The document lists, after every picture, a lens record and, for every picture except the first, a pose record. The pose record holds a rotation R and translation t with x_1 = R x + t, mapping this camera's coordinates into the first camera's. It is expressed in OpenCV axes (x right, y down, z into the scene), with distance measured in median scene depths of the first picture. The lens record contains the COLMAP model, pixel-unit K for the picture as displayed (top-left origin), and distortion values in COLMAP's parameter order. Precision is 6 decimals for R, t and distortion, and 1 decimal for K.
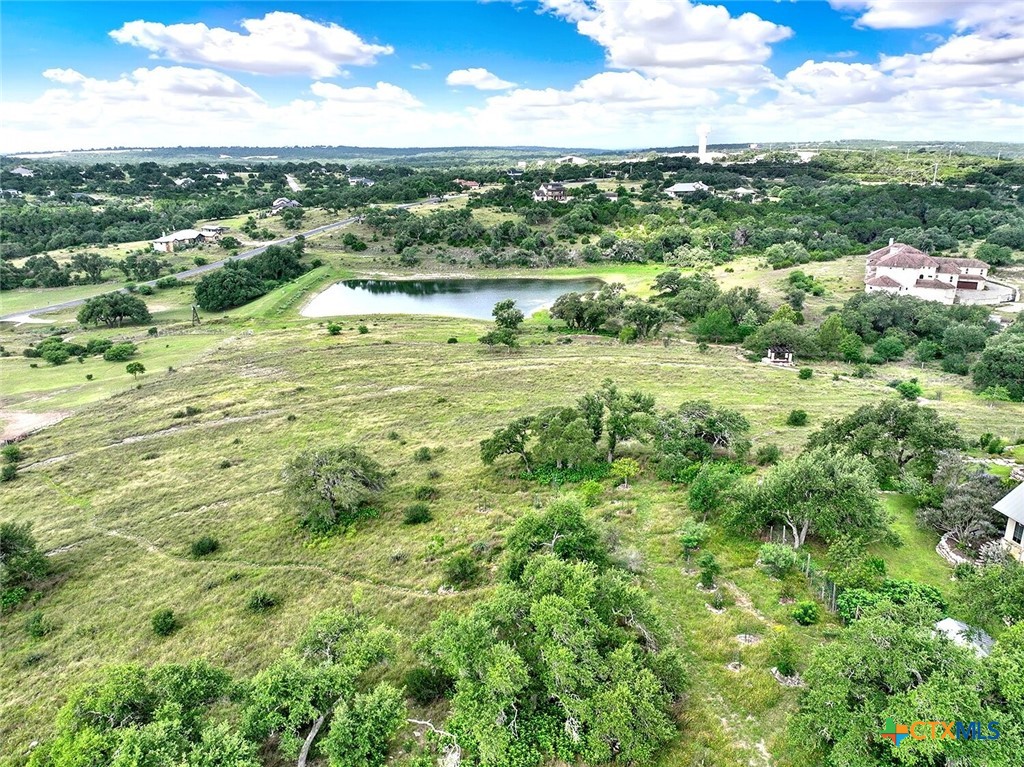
lens RADIAL K [[803.1, 0, 512.0], [0, 803.1, 383.5], [0, 0, 1]] dist [0.061606, -0.003680]
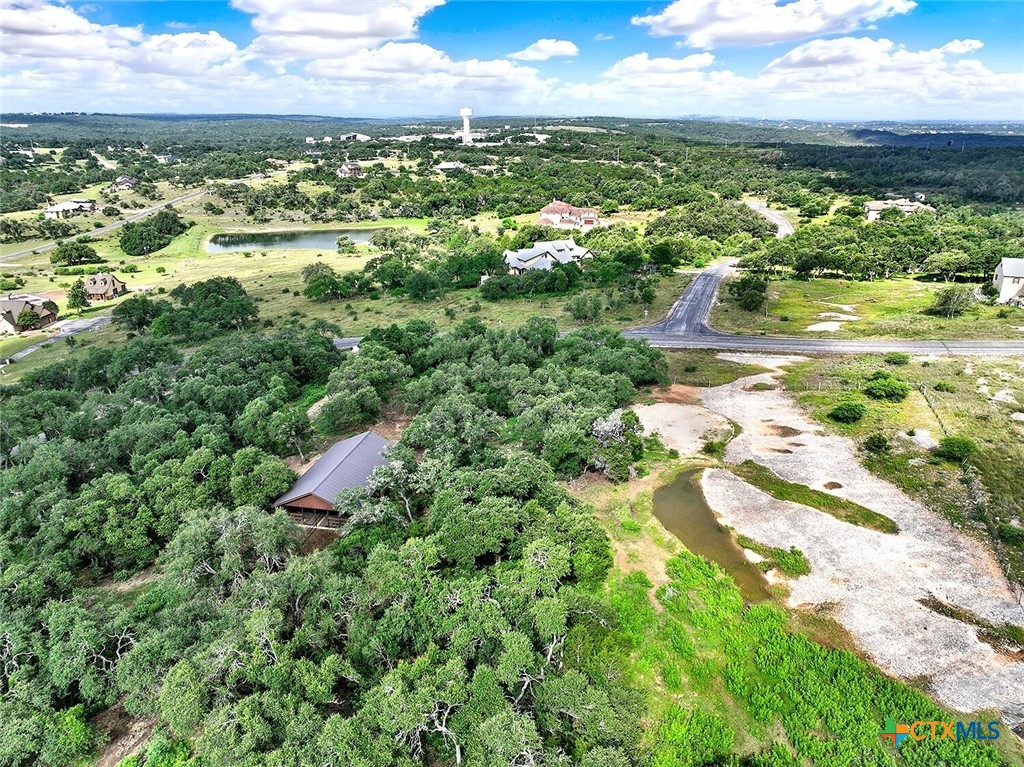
lens RADIAL K [[803.1, 0, 512.0], [0, 803.1, 383.5], [0, 0, 1]] dist [0.061606, -0.003680]
pose [[0.965824, -0.079475, 0.246714, -0.065618], [0.070732, 0.996519, 0.044115, 0.099533], [-0.249361, -0.025156, 0.968084, -0.487439]]
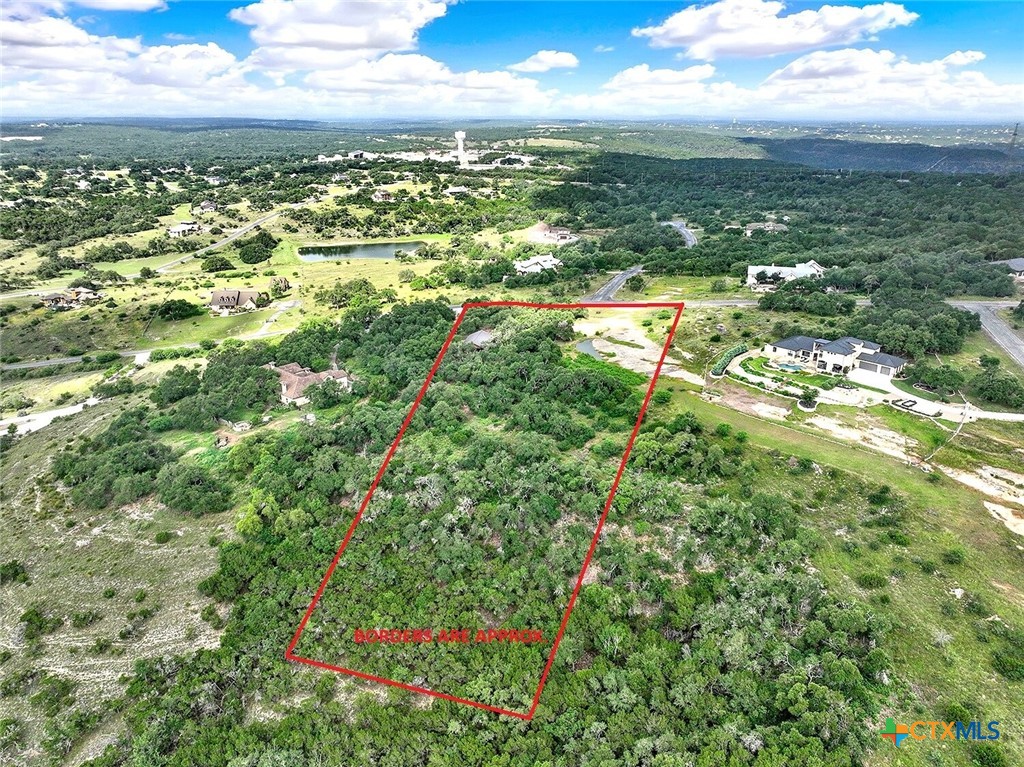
lens RADIAL K [[803.1, 0, 512.0], [0, 803.1, 383.5], [0, 0, 1]] dist [0.061606, -0.003680]
pose [[0.959256, -0.090984, 0.267488, -0.232145], [0.081210, 0.995569, 0.047400, 0.141018], [-0.270616, -0.023746, 0.962395, -0.976942]]
